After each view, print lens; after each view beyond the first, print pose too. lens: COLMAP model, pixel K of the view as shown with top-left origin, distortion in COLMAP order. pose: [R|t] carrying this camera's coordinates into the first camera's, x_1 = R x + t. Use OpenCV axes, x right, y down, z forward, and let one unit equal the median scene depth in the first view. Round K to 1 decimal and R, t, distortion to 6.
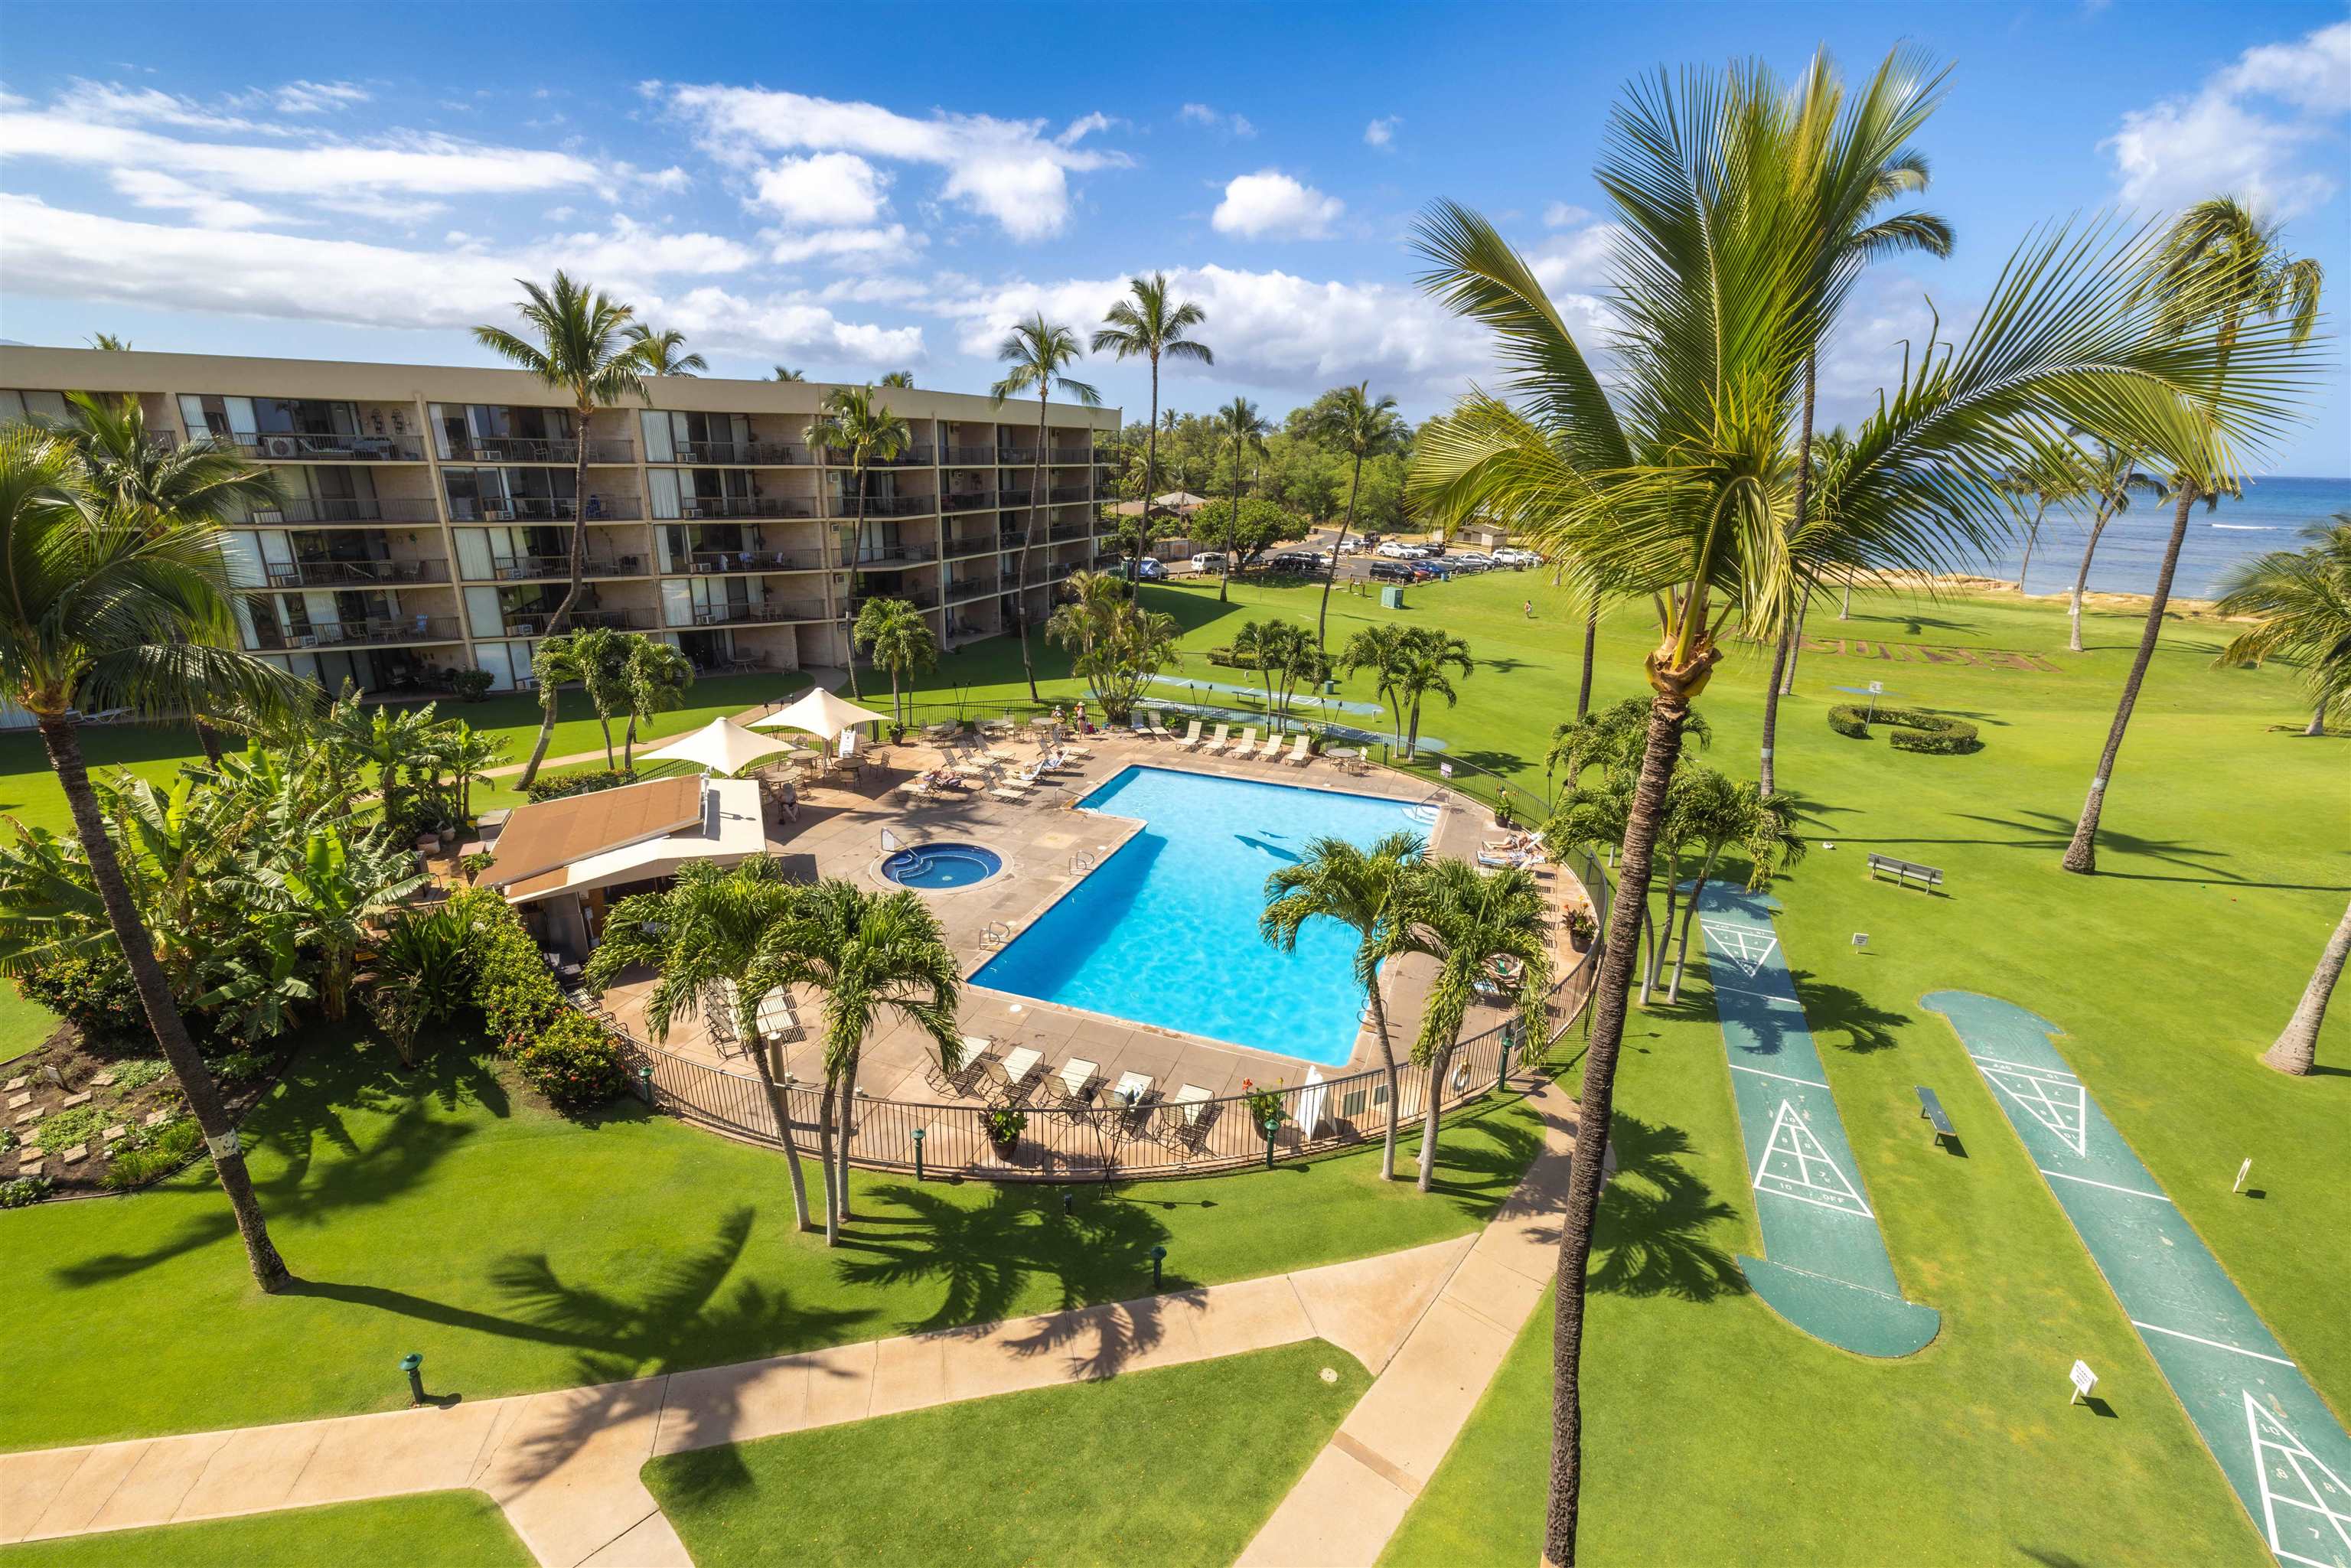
lens RADIAL K [[1018.8, 0, 1147.0], [0, 1018.8, 792.0], [0, 0, 1]] dist [0.003155, 0.000142]
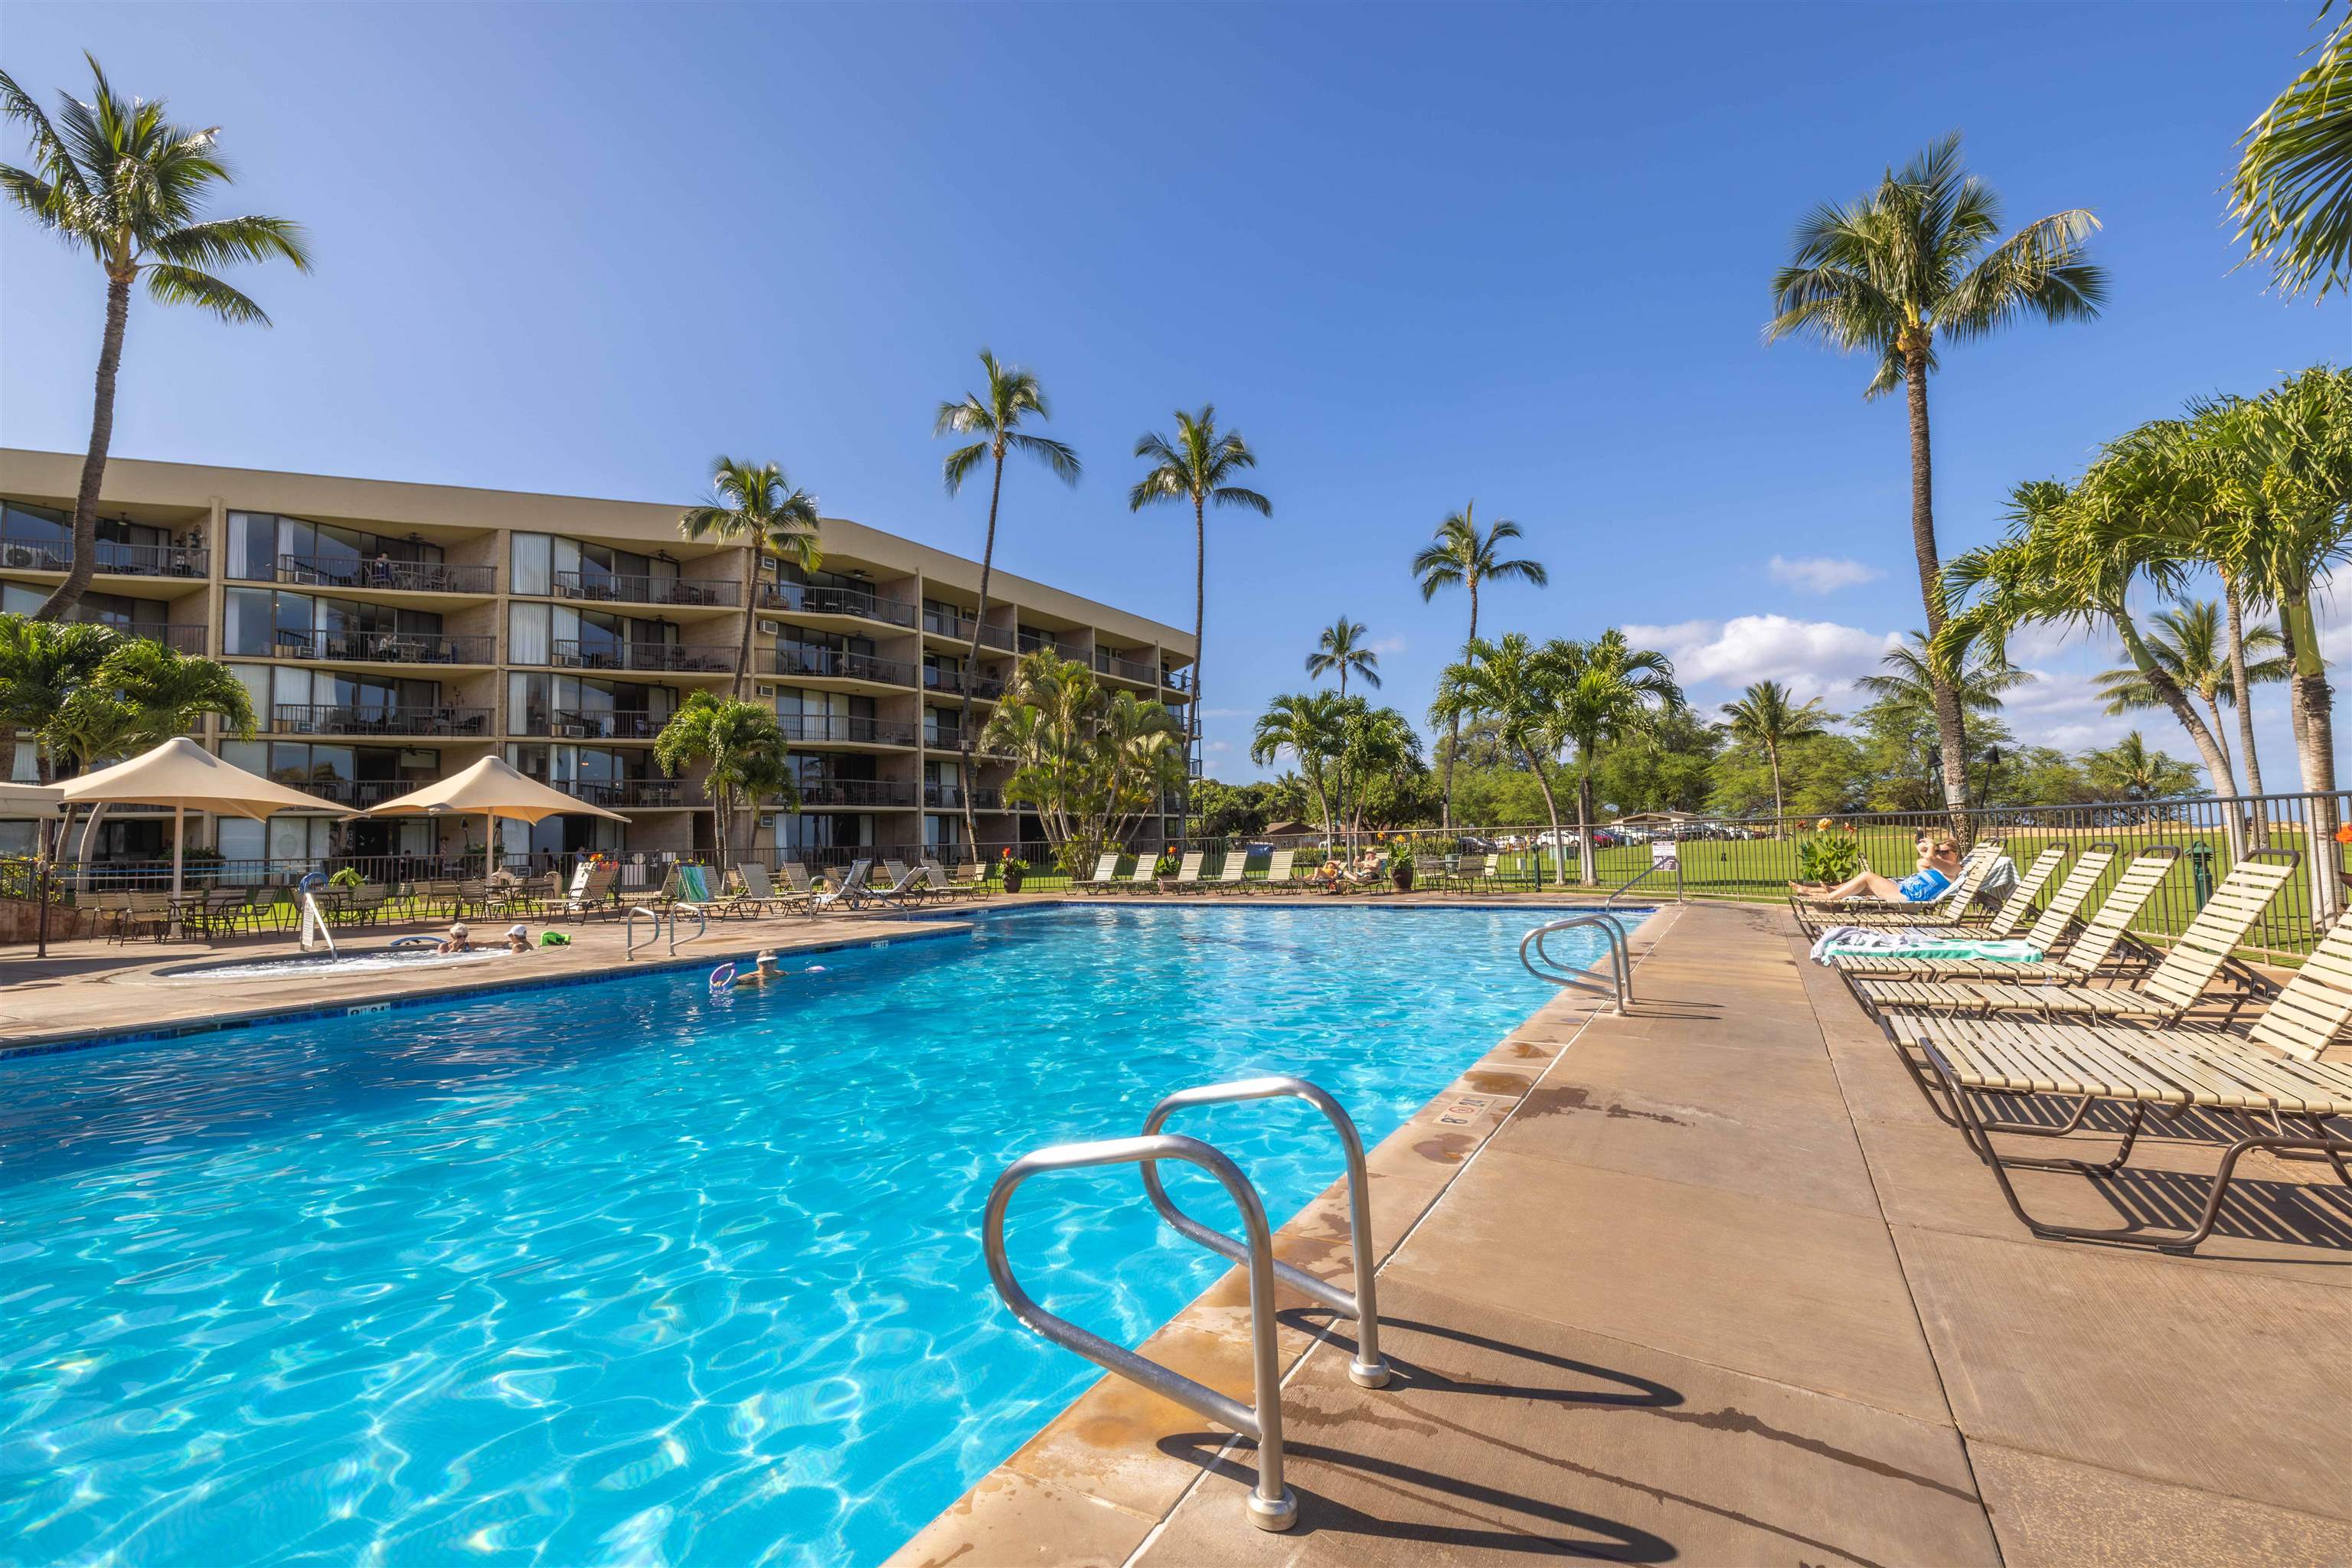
lens RADIAL K [[1019.2, 0, 1170.8], [0, 1019.2, 779.4], [0, 0, 1]] dist [0.003155, 0.000142]
pose [[0.988552, -0.055703, -0.140222, 0.107153], [-0.000902, 0.927157, -0.374673, 0.098004], [0.150879, 0.370510, 0.916492, 0.414849]]
